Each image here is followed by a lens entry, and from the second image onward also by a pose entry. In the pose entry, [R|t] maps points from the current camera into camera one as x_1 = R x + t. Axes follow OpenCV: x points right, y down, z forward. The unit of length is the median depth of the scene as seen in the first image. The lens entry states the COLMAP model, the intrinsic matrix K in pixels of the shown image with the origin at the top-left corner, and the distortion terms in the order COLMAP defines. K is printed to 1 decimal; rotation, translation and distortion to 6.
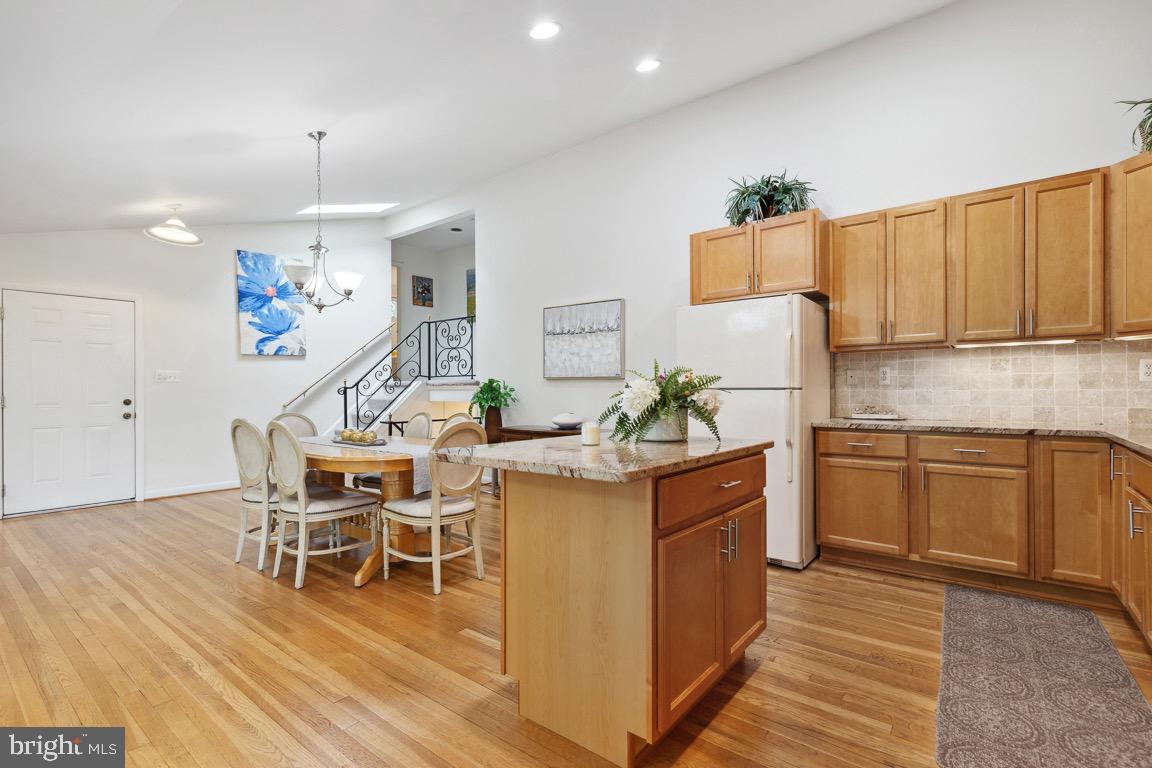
lens RADIAL K [[529.1, 0, 583.5], [0, 529.1, 389.3], [0, 0, 1]] dist [0.009500, -0.000342]
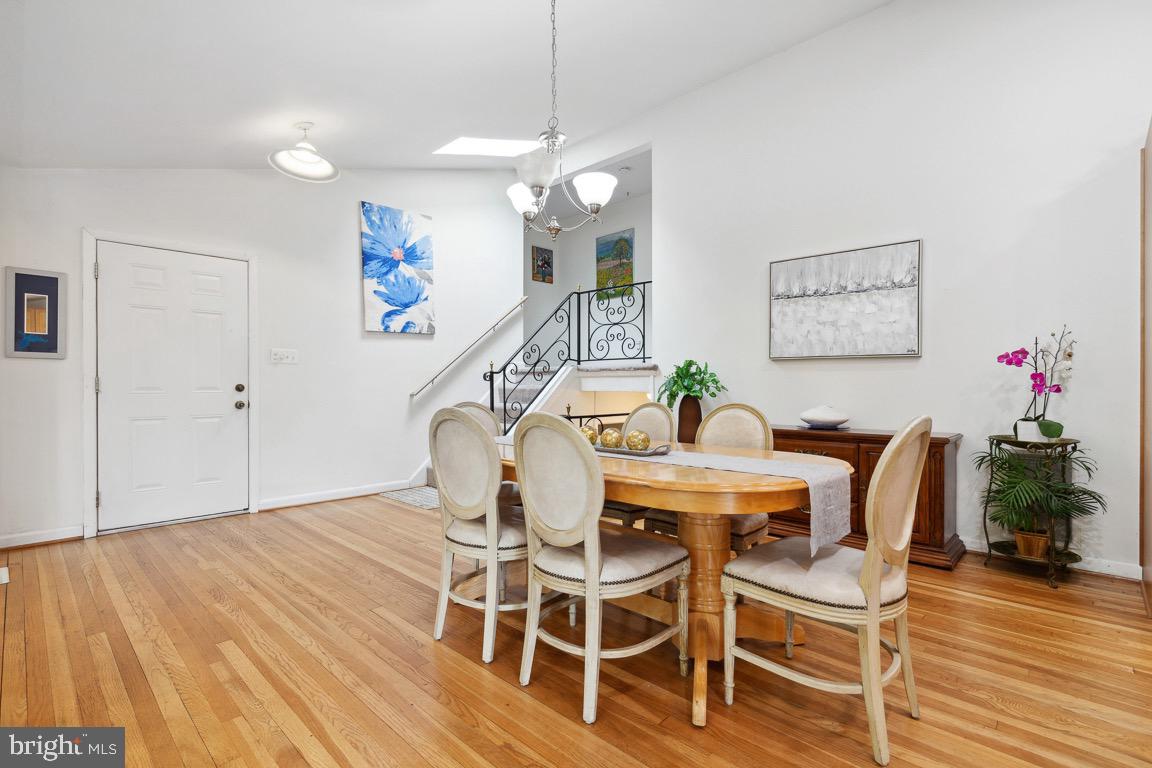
lens RADIAL K [[529.1, 0, 578.7], [0, 529.1, 387.7], [0, 0, 1]] dist [0.009500, -0.000342]
pose [[0.995557, 0.005319, -0.094009, -0.286537], [-0.005073, 0.999983, 0.002856, 0.019642], [0.094022, -0.002366, 0.995567, 0.266371]]
